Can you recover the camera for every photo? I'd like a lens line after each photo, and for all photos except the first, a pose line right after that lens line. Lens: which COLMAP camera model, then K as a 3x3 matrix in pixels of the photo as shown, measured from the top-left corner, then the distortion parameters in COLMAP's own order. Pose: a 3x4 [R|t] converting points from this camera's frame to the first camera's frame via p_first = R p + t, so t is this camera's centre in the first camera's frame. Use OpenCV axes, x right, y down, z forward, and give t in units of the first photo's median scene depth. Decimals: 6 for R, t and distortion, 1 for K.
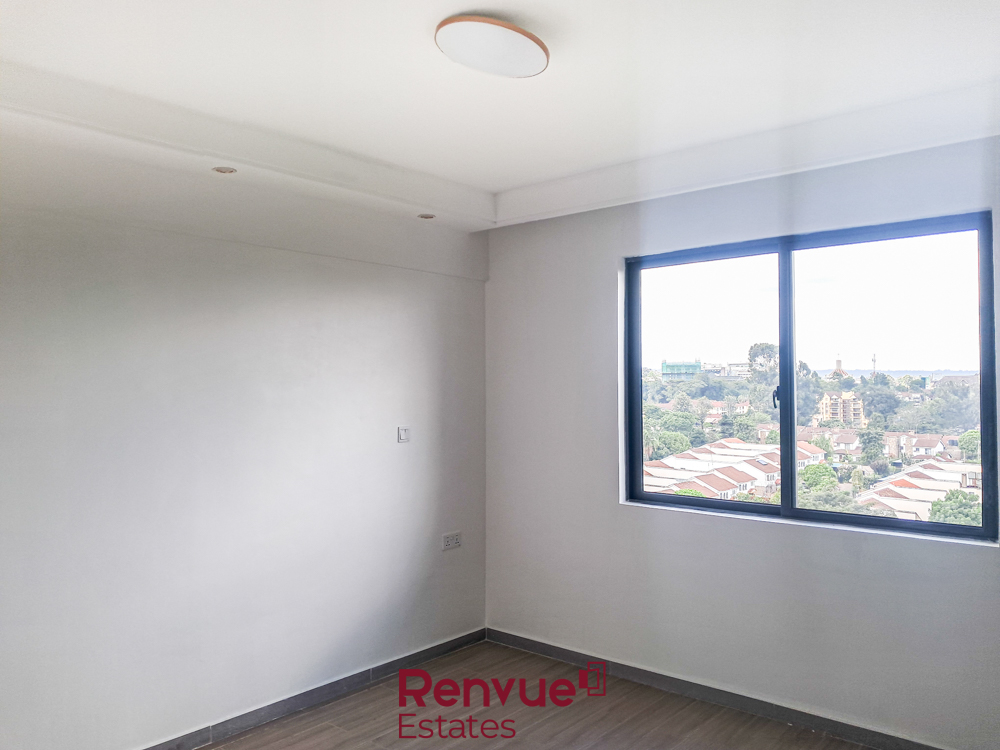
lens RADIAL K [[761.6, 0, 500.0], [0, 761.6, 375.0], [0, 0, 1]] dist [0.003884, 0.001552]
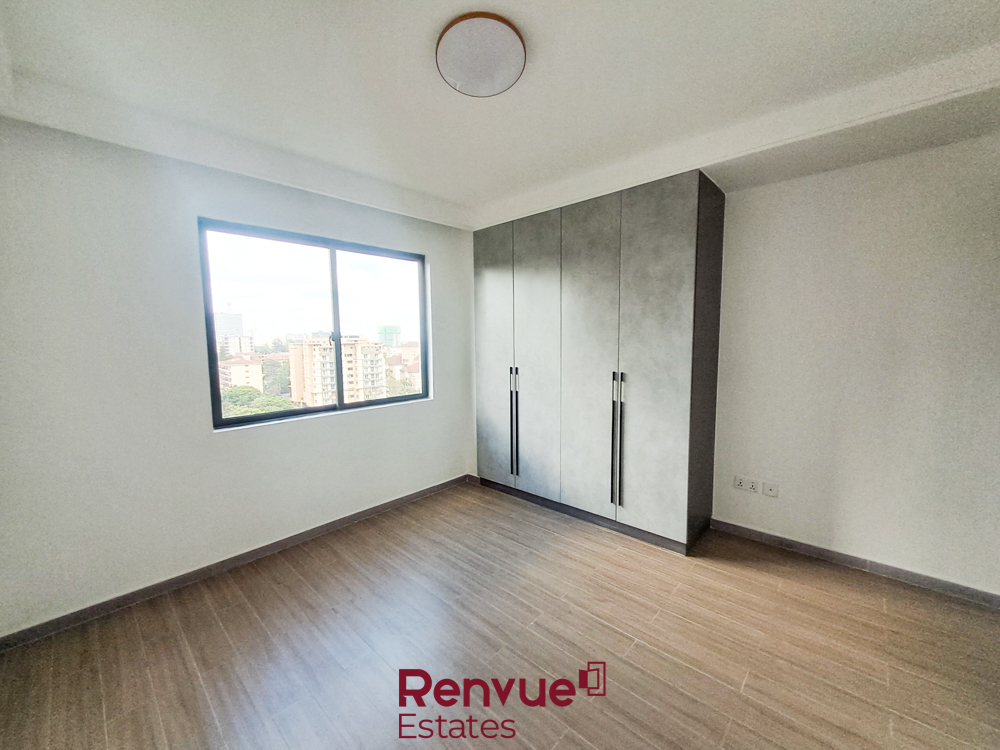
lens RADIAL K [[398.3, 0, 500.0], [0, 398.3, 375.0], [0, 0, 1]] dist [0.001021, 0.000131]
pose [[0.049643, -0.100574, 0.993690, -0.477902], [-0.018640, 0.994650, 0.101602, 0.011496], [-0.998593, -0.023566, 0.047502, 0.601905]]
